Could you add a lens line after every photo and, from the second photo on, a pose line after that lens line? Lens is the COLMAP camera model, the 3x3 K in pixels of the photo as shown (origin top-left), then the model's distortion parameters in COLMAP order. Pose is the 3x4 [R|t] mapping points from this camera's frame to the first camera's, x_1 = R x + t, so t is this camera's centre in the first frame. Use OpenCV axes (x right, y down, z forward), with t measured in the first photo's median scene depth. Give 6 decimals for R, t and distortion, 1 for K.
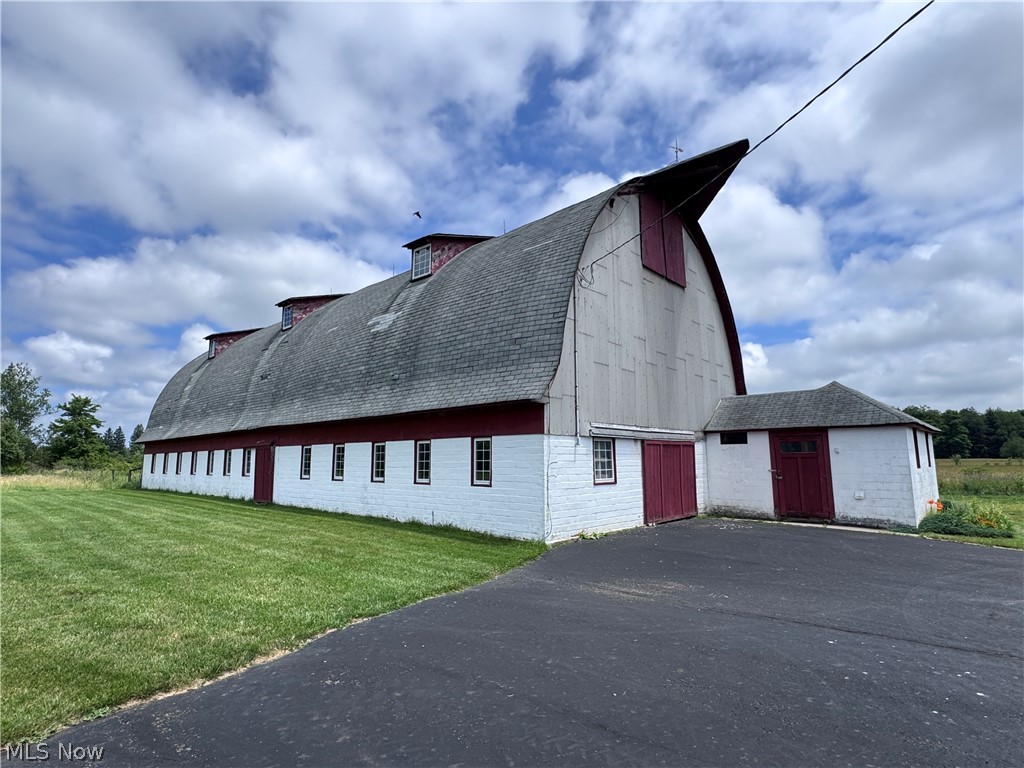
lens RADIAL K [[527.5, 0, 512.0], [0, 527.5, 384.0], [0, 0, 1]] dist [-0.002745, -0.000492]
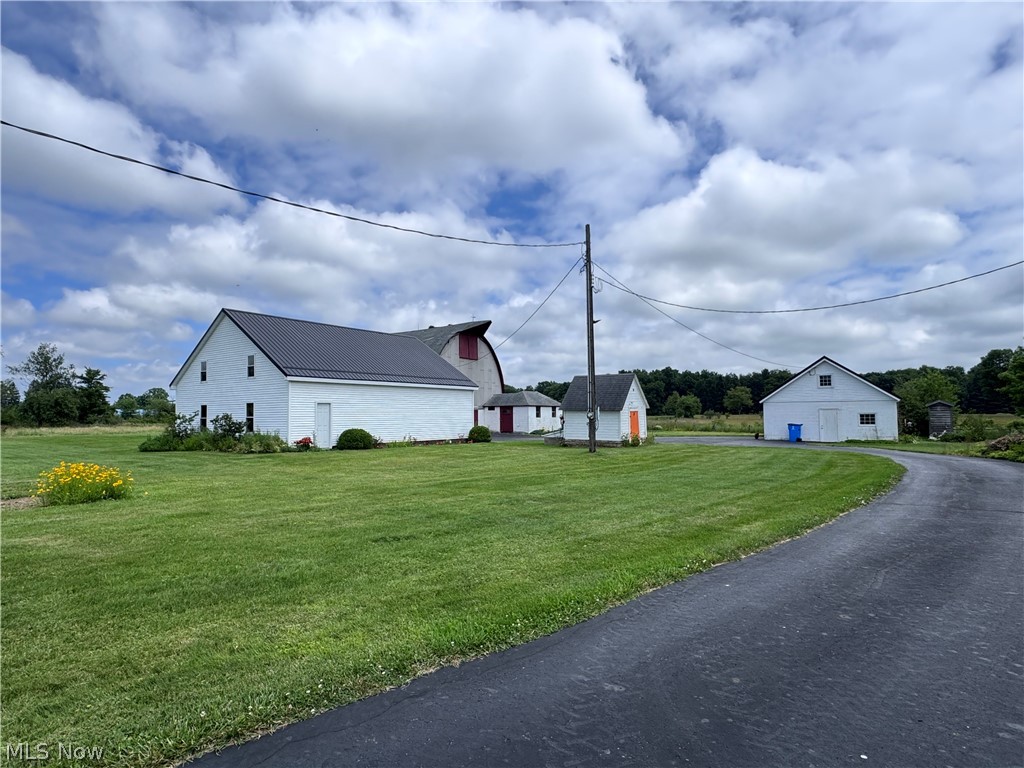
lens RADIAL K [[562.0, 0, 510.2], [0, 562.0, 396.1], [0, 0, 1]] dist [0.007095, 0.000416]
pose [[0.990927, 0.001143, 0.134397, 0.093835], [-0.015845, 0.993984, 0.108377, -0.370494], [-0.133464, -0.109524, 0.984983, -2.550002]]
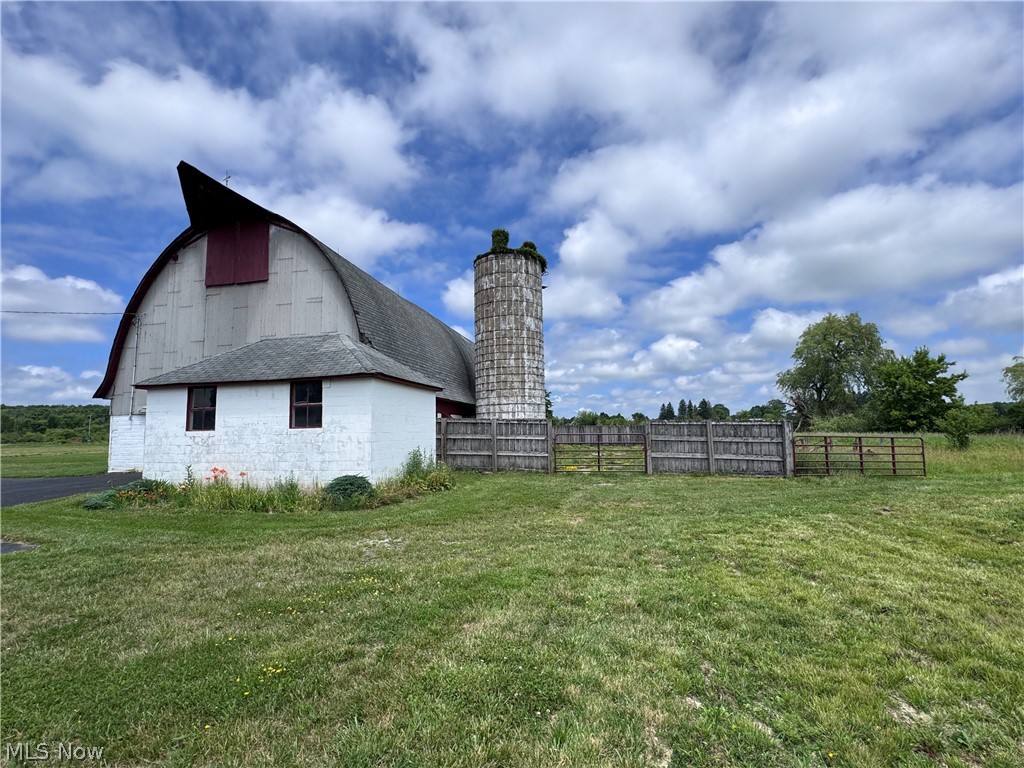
lens RADIAL K [[470.7, 0, 512.0], [0, 470.7, 384.0], [0, 0, 1]] dist [0.002208, 0.000539]
pose [[0.504518, -0.093877, -0.858282, 1.707117], [0.141266, 0.989651, -0.025206, 0.174223], [0.851766, -0.108529, 0.512558, 1.034705]]
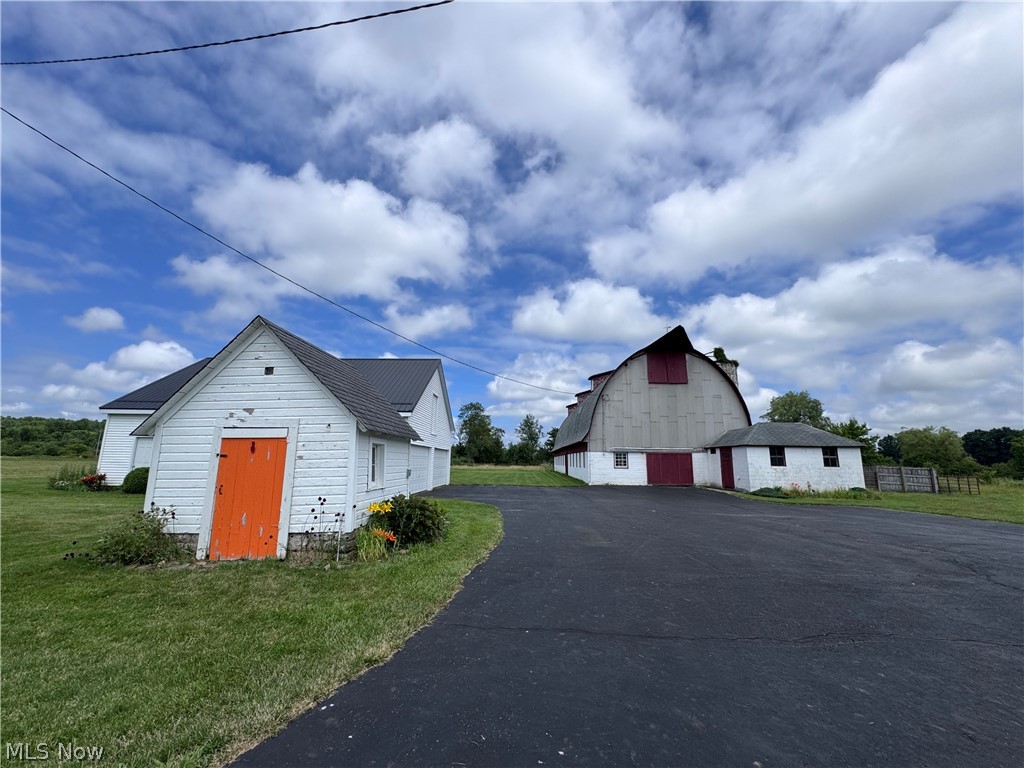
lens RADIAL K [[416.6, 0, 512.0], [0, 416.6, 384.0], [0, 0, 1]] dist [-0.000647, -0.000235]
pose [[0.649980, -0.125304, -0.749550, 1.333372], [0.091755, 0.992037, -0.086275, -0.108117], [0.754392, -0.012698, 0.656302, -0.811797]]
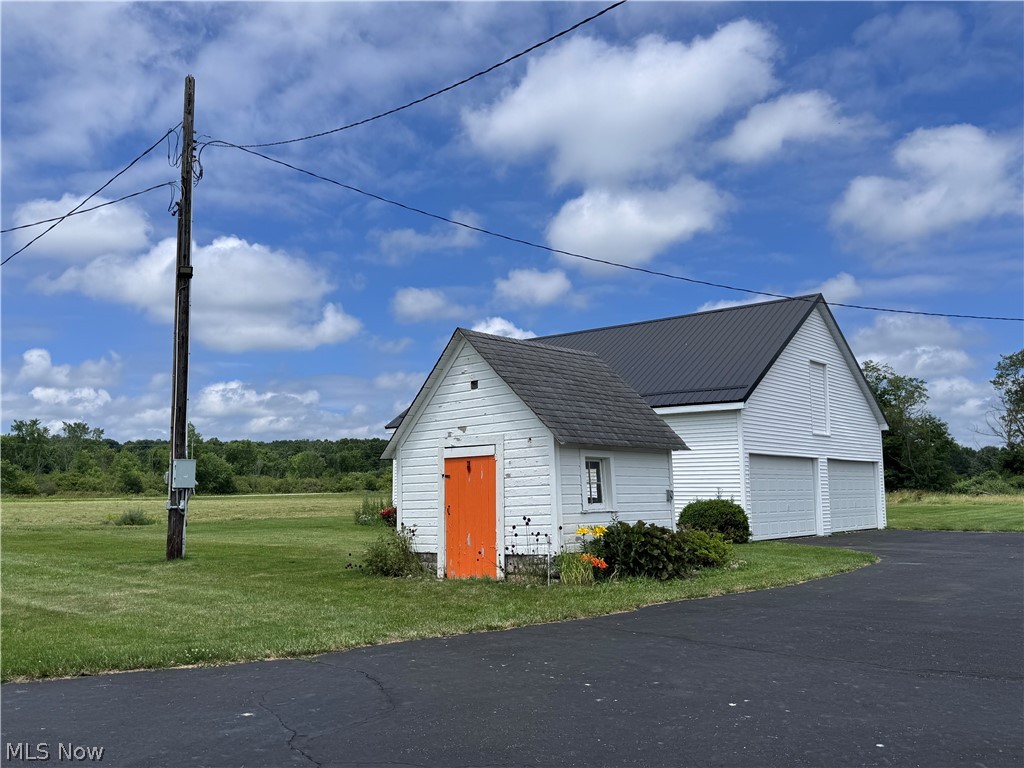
lens RADIAL K [[855.1, 0, 512.0], [0, 855.1, 384.0], [0, 0, 1]] dist [0.063150, 0.000556]
pose [[0.038325, -0.117187, -0.992370, 1.402216], [0.148172, 0.982788, -0.110333, -0.103632], [0.988219, -0.142813, 0.055029, -0.794646]]
